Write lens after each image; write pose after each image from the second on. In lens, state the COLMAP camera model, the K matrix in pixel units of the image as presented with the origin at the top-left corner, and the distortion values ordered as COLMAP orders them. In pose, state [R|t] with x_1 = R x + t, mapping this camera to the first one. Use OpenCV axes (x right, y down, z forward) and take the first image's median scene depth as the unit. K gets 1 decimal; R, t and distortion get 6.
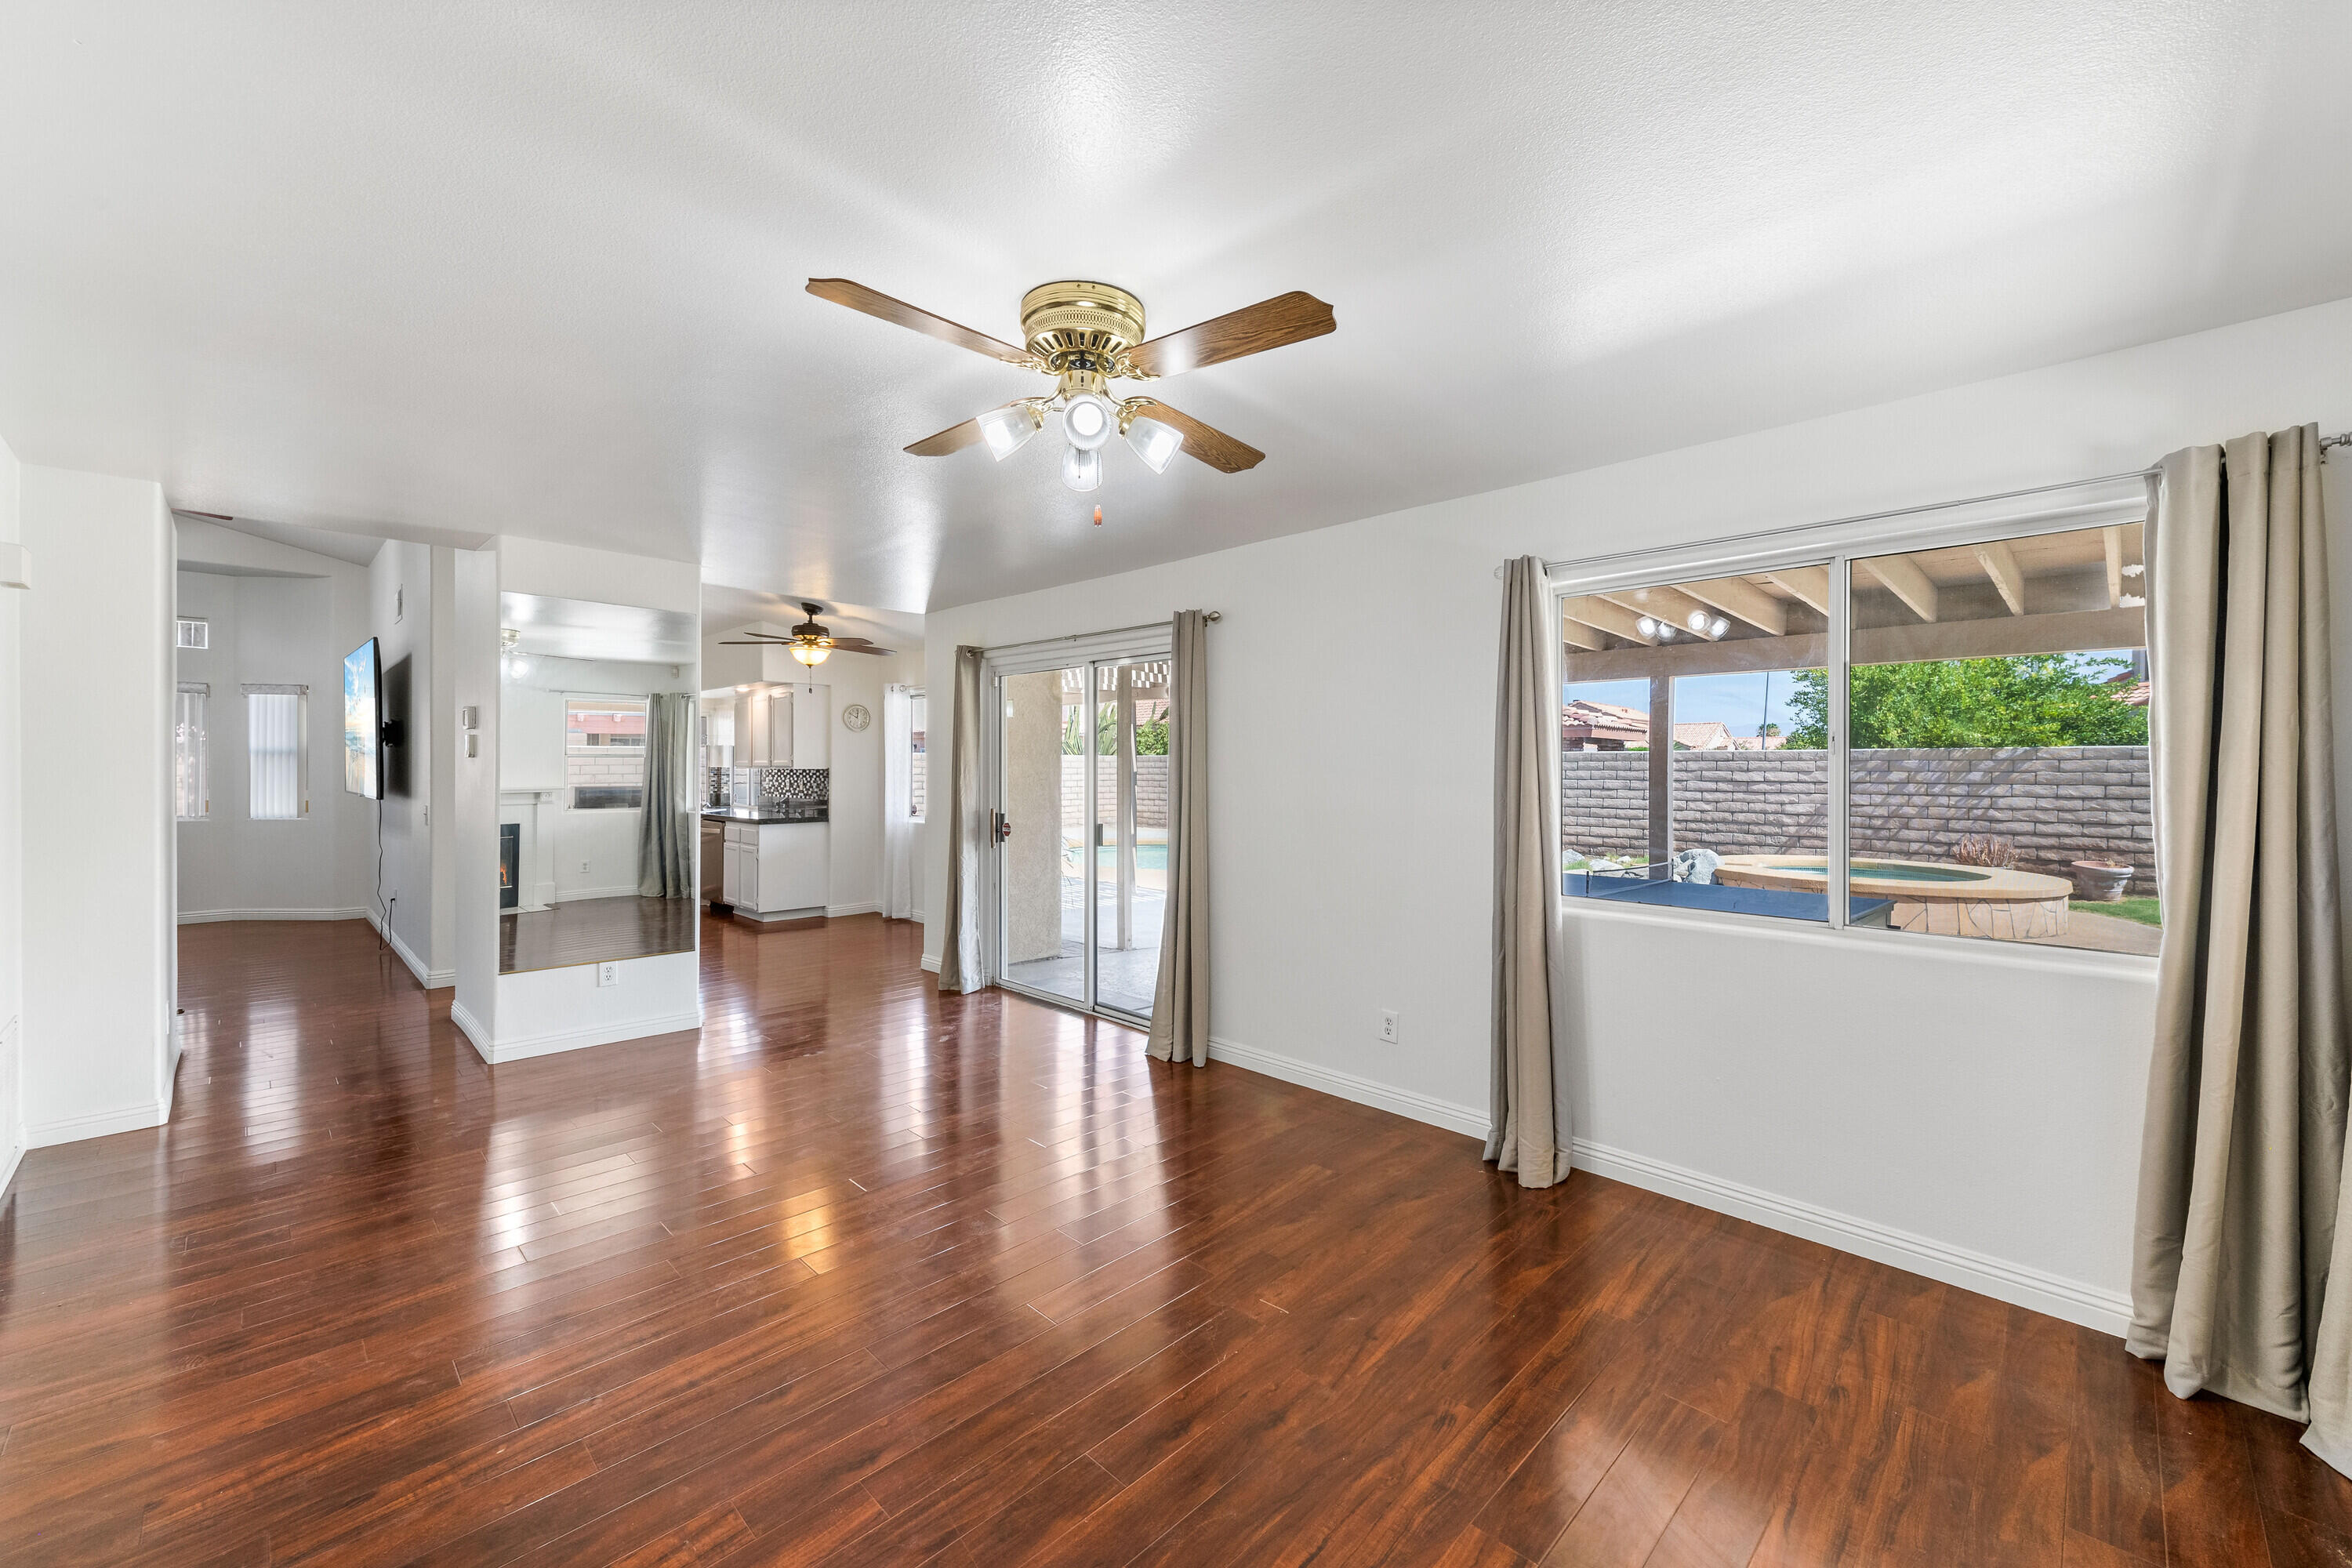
lens RADIAL K [[929.7, 0, 1189.4], [0, 929.7, 790.6], [0, 0, 1]] dist [0.012017, -0.000493]
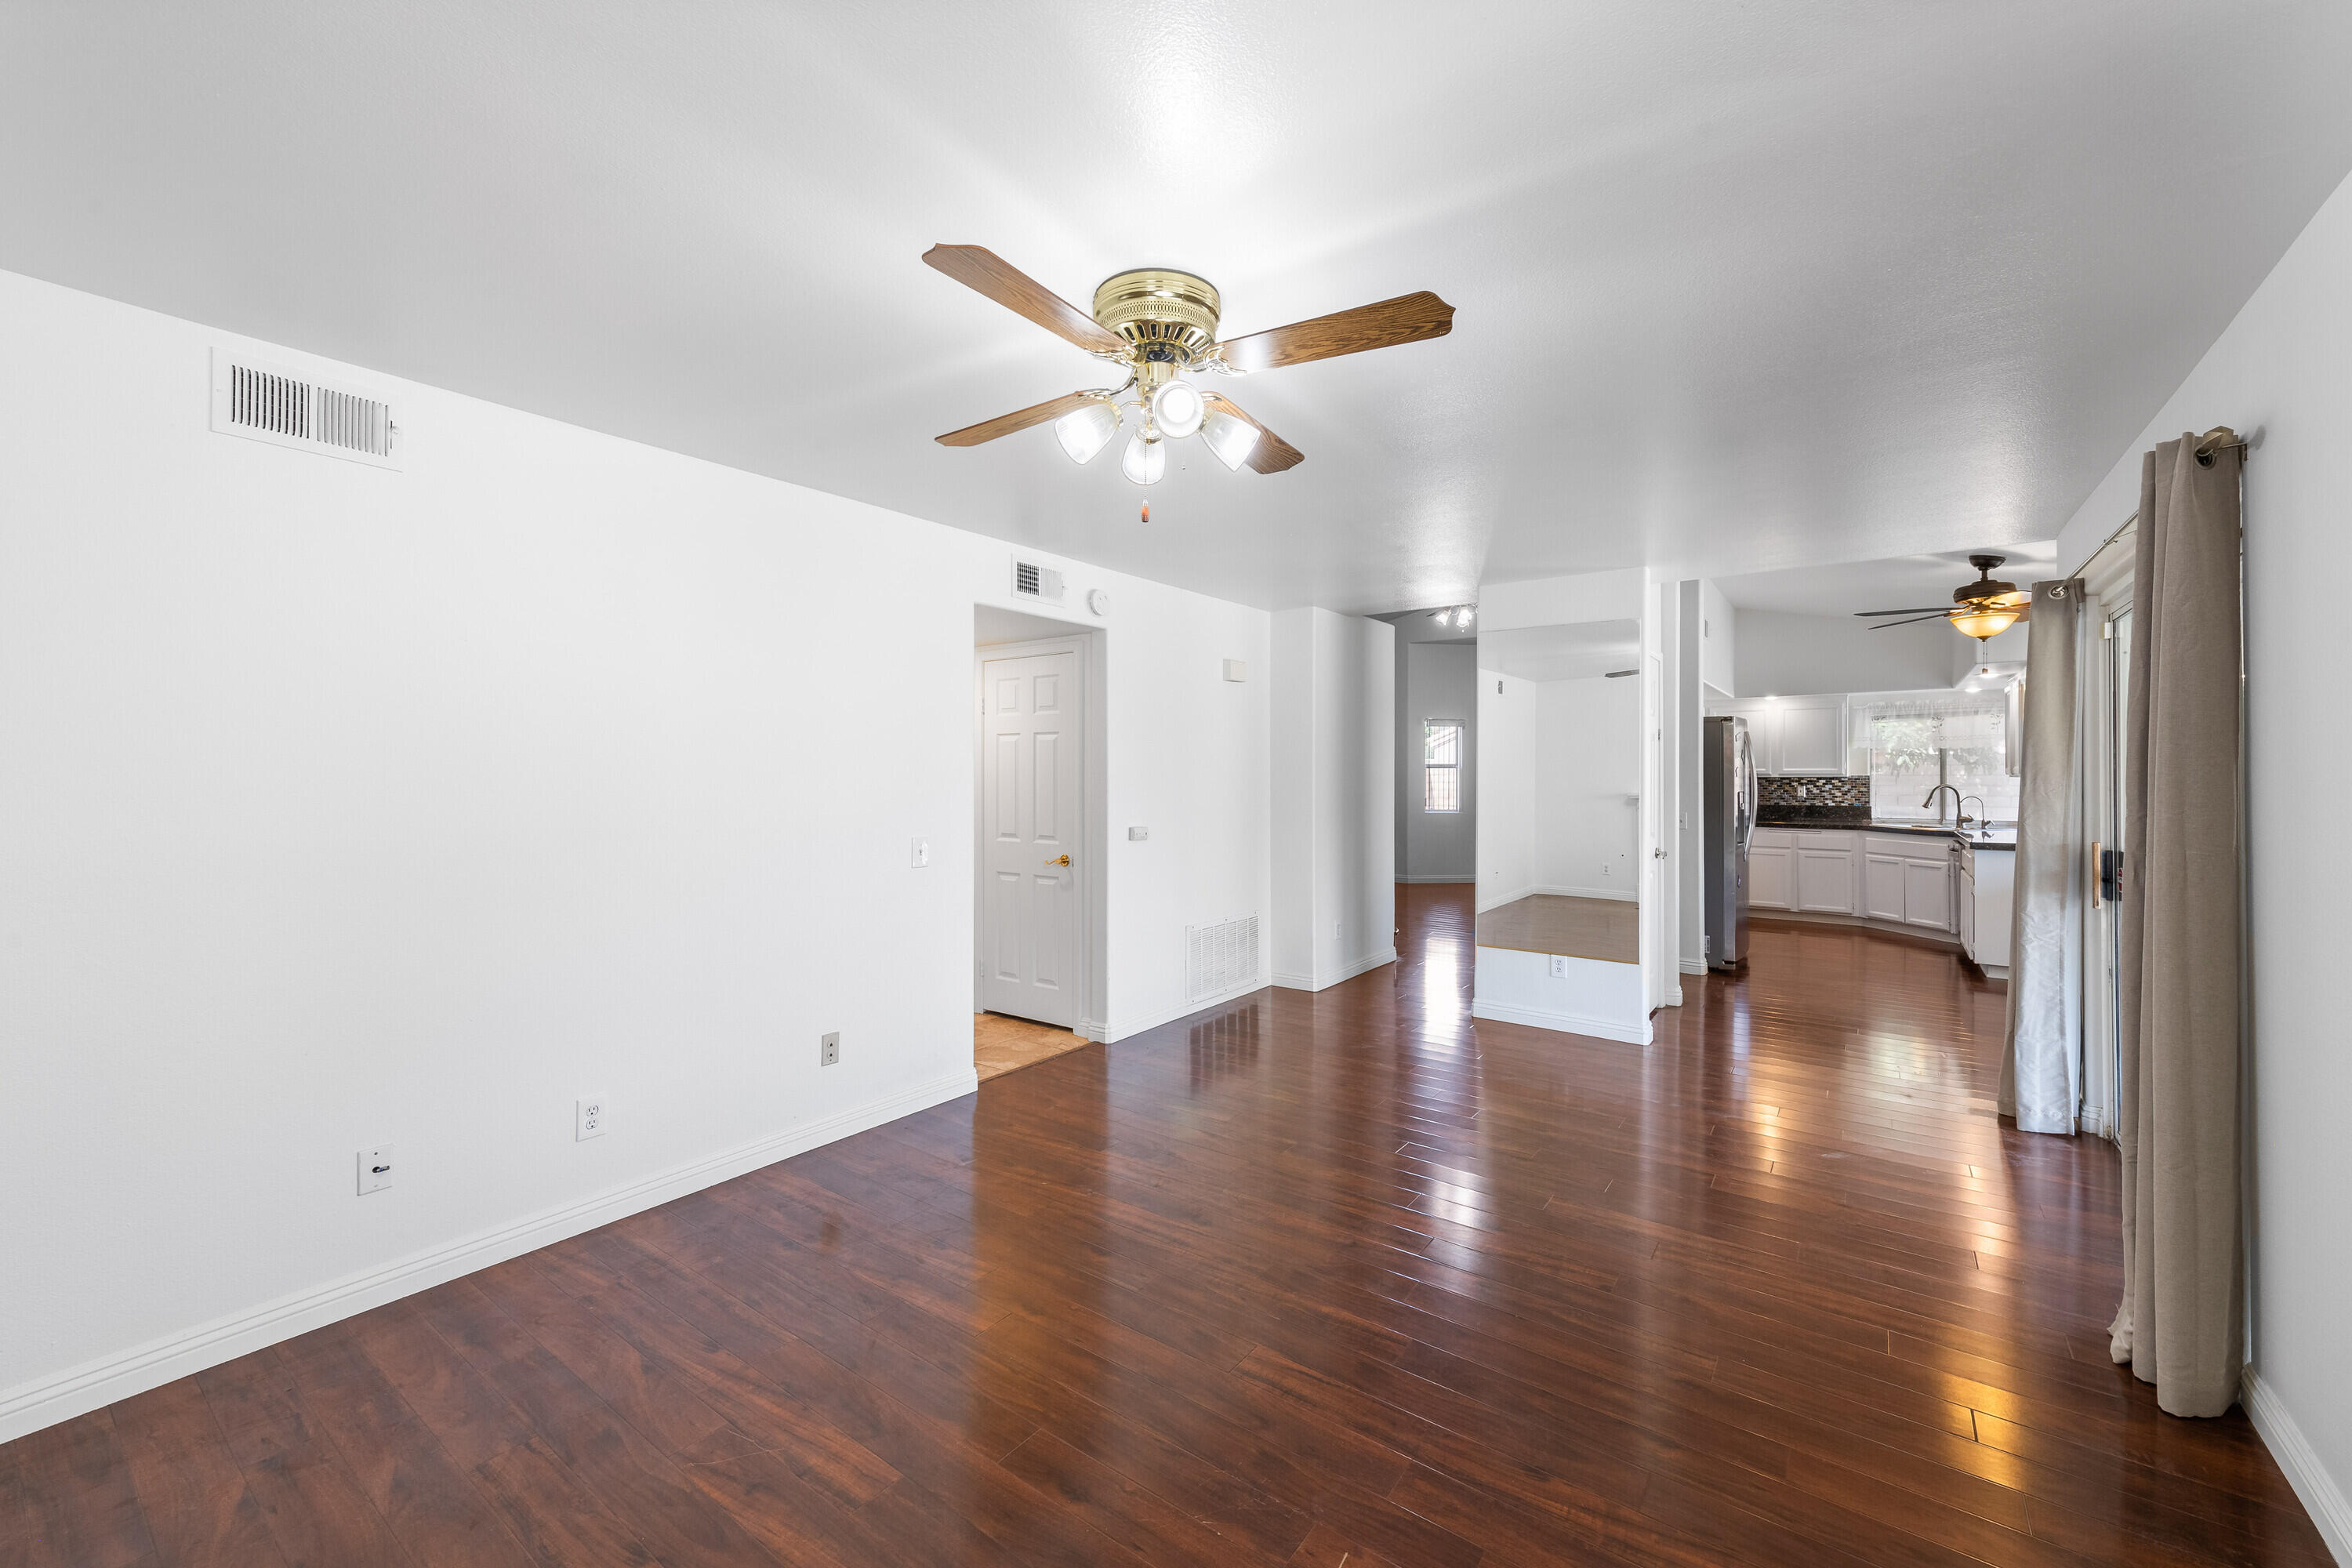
lens RADIAL K [[929.7, 0, 1179.8], [0, 929.7, 770.3], [0, 0, 1]] dist [0.012017, -0.000493]
pose [[0.142102, -0.008098, -0.989819, 0.208331], [-0.022317, 0.999686, -0.011383, -0.005076], [0.989600, 0.023707, 0.141876, 0.223373]]
